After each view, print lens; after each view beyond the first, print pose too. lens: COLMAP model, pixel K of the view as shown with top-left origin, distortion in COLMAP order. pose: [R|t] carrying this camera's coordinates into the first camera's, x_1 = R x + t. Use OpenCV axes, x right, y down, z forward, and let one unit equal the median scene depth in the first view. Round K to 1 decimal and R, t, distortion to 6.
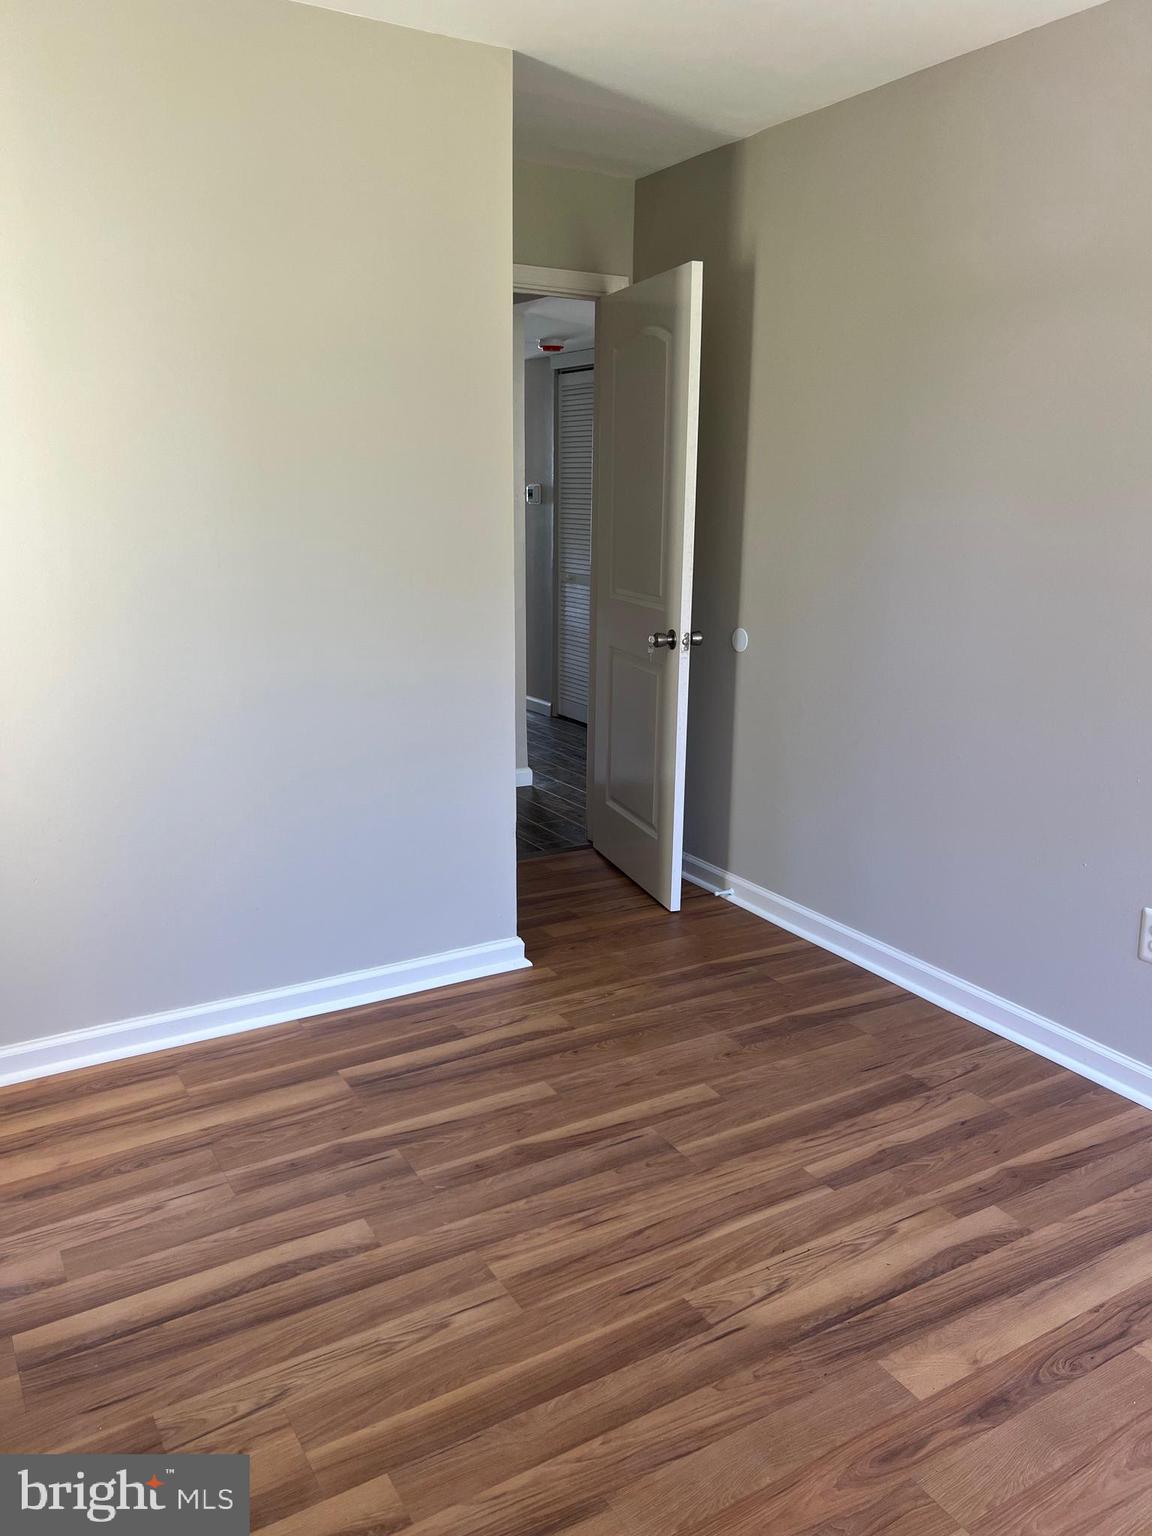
lens RADIAL K [[1152.6, 0, 575.0], [0, 1152.6, 768.3], [0, 0, 1]] dist [0.017893, -0.024297]
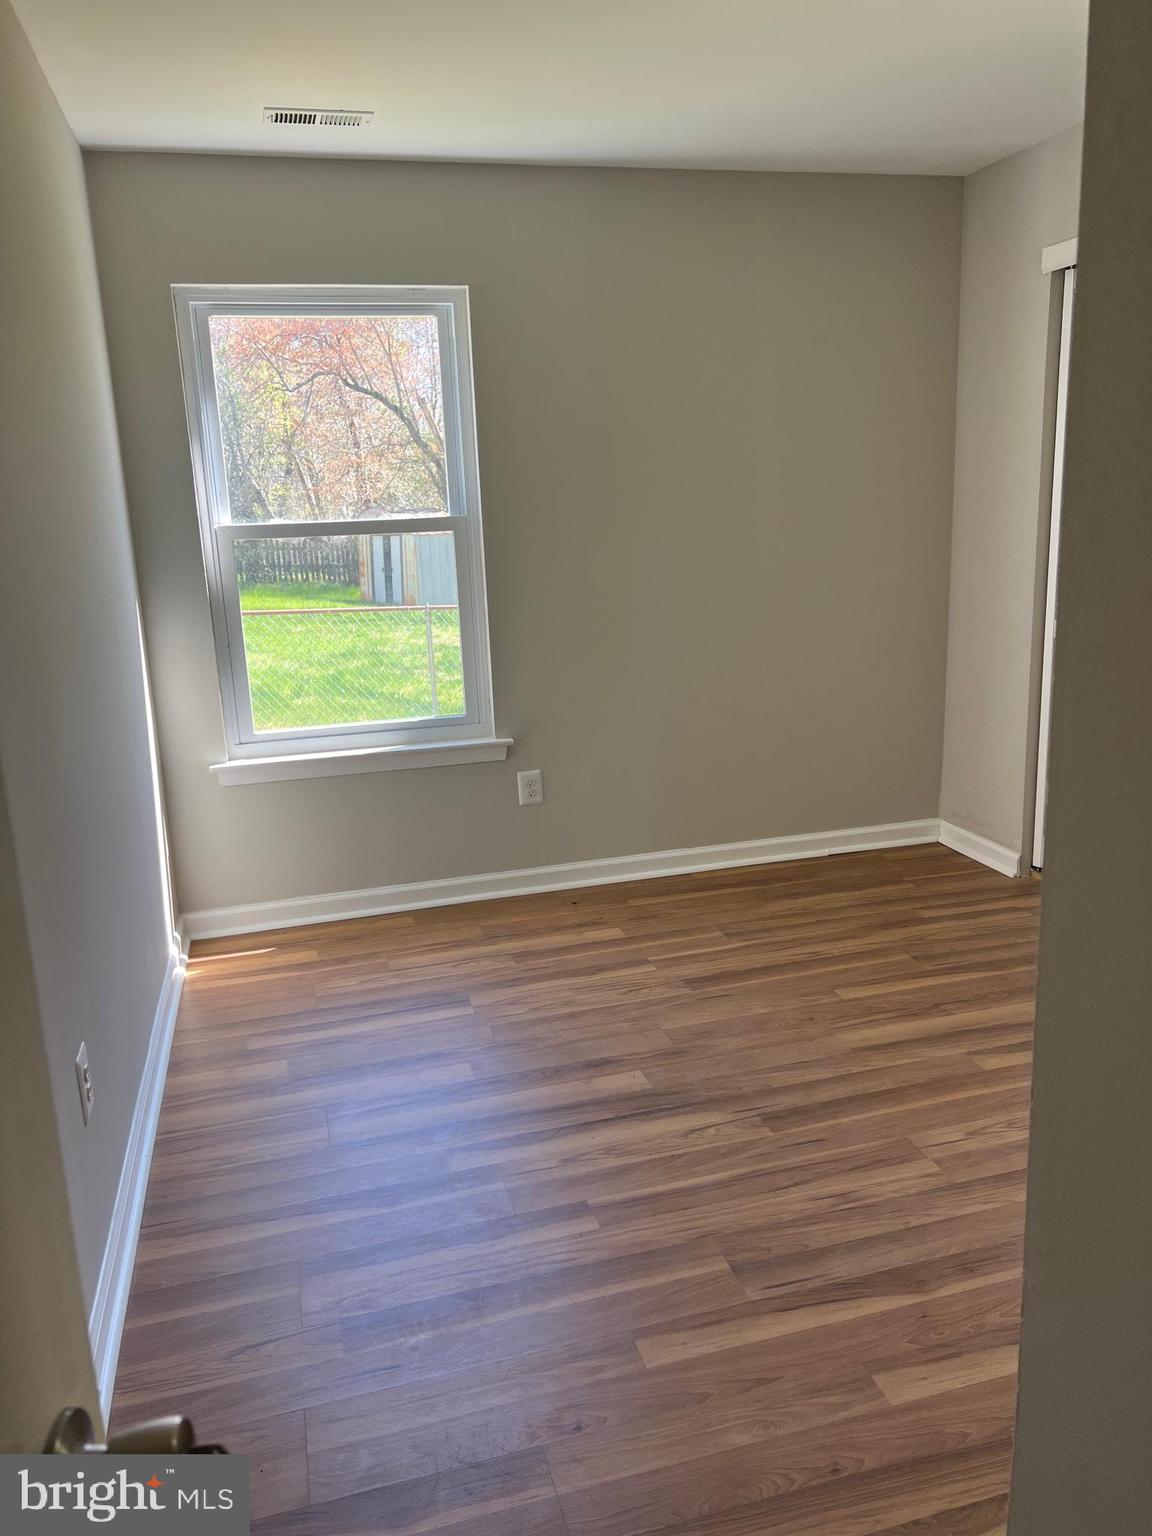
lens RADIAL K [[1152.6, 0, 578.6], [0, 1152.6, 769.5], [0, 0, 1]] dist [0.017893, -0.024297]
pose [[-0.961417, -0.031462, 0.273291, -0.029506], [0.100203, 0.885140, 0.454407, -0.435784], [-0.256198, 0.464259, -0.847836, 1.757506]]
